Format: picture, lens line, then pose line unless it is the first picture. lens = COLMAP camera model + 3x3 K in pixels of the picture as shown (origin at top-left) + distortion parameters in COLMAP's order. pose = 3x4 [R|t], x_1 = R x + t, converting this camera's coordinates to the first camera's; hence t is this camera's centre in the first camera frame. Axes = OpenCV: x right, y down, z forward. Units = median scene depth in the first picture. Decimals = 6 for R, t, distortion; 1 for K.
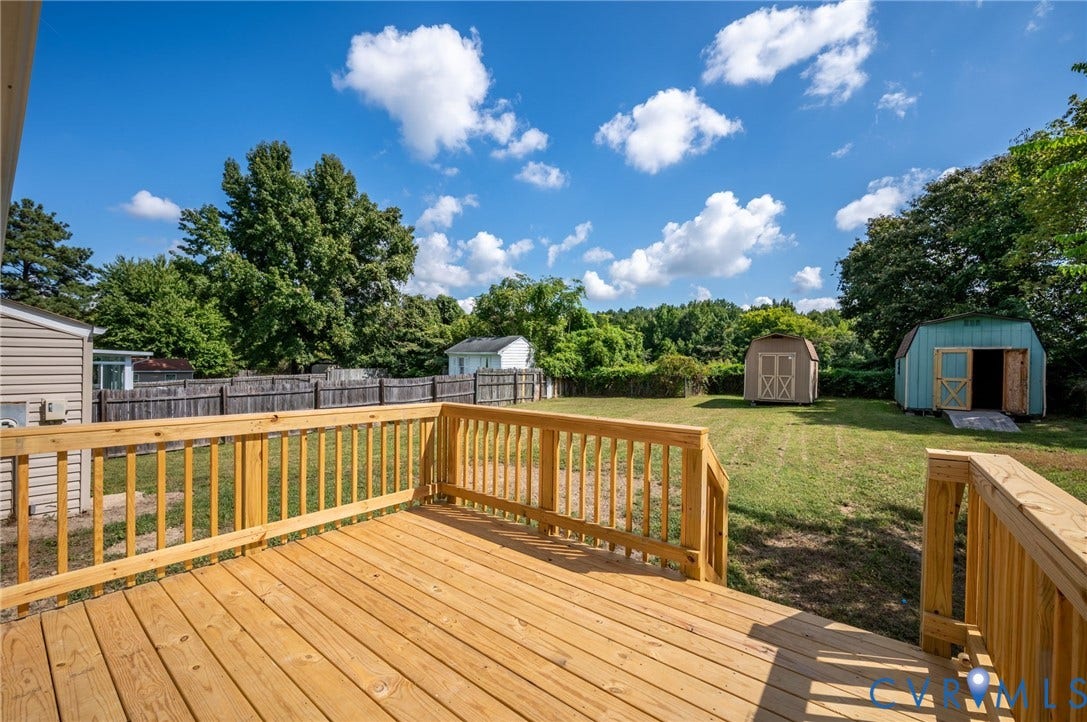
lens RADIAL K [[419.7, 0, 553.2], [0, 419.7, 372.3], [0, 0, 1]] dist [-0.011678, -0.000496]
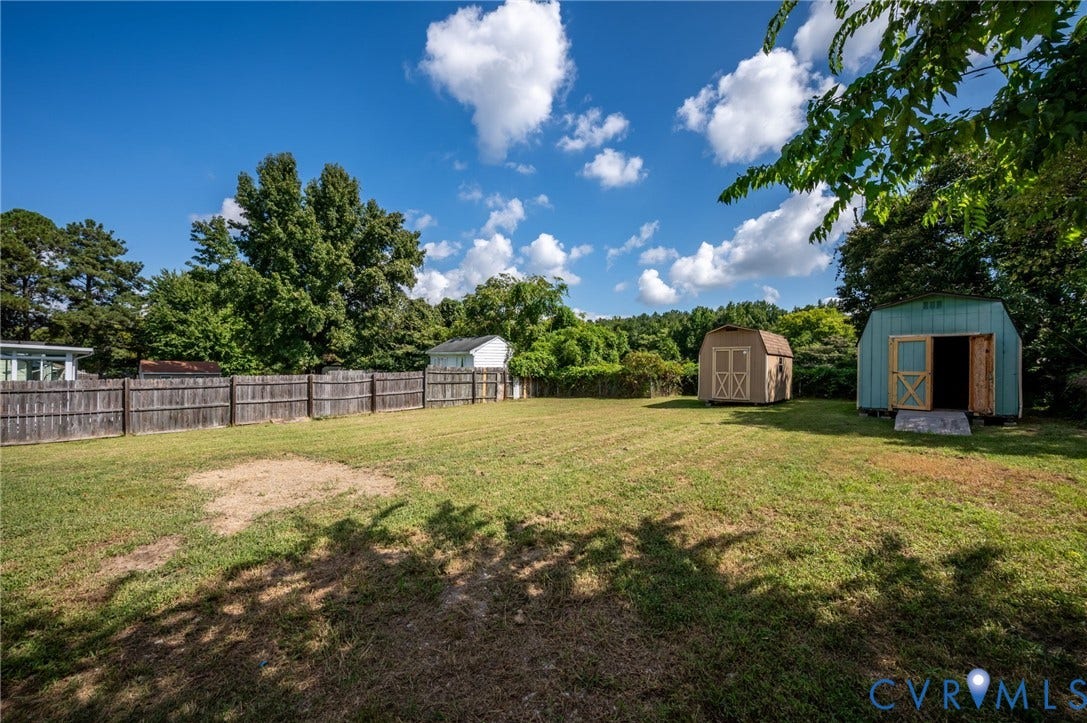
lens RADIAL K [[419.7, 0, 547.3], [0, 419.7, 371.0], [0, 0, 1]] dist [-0.011678, -0.000496]
pose [[0.994305, -0.000040, -0.106575, 0.130979], [-0.001685, 0.999869, -0.016092, 0.010781], [0.106562, 0.016180, 0.994174, 0.037179]]
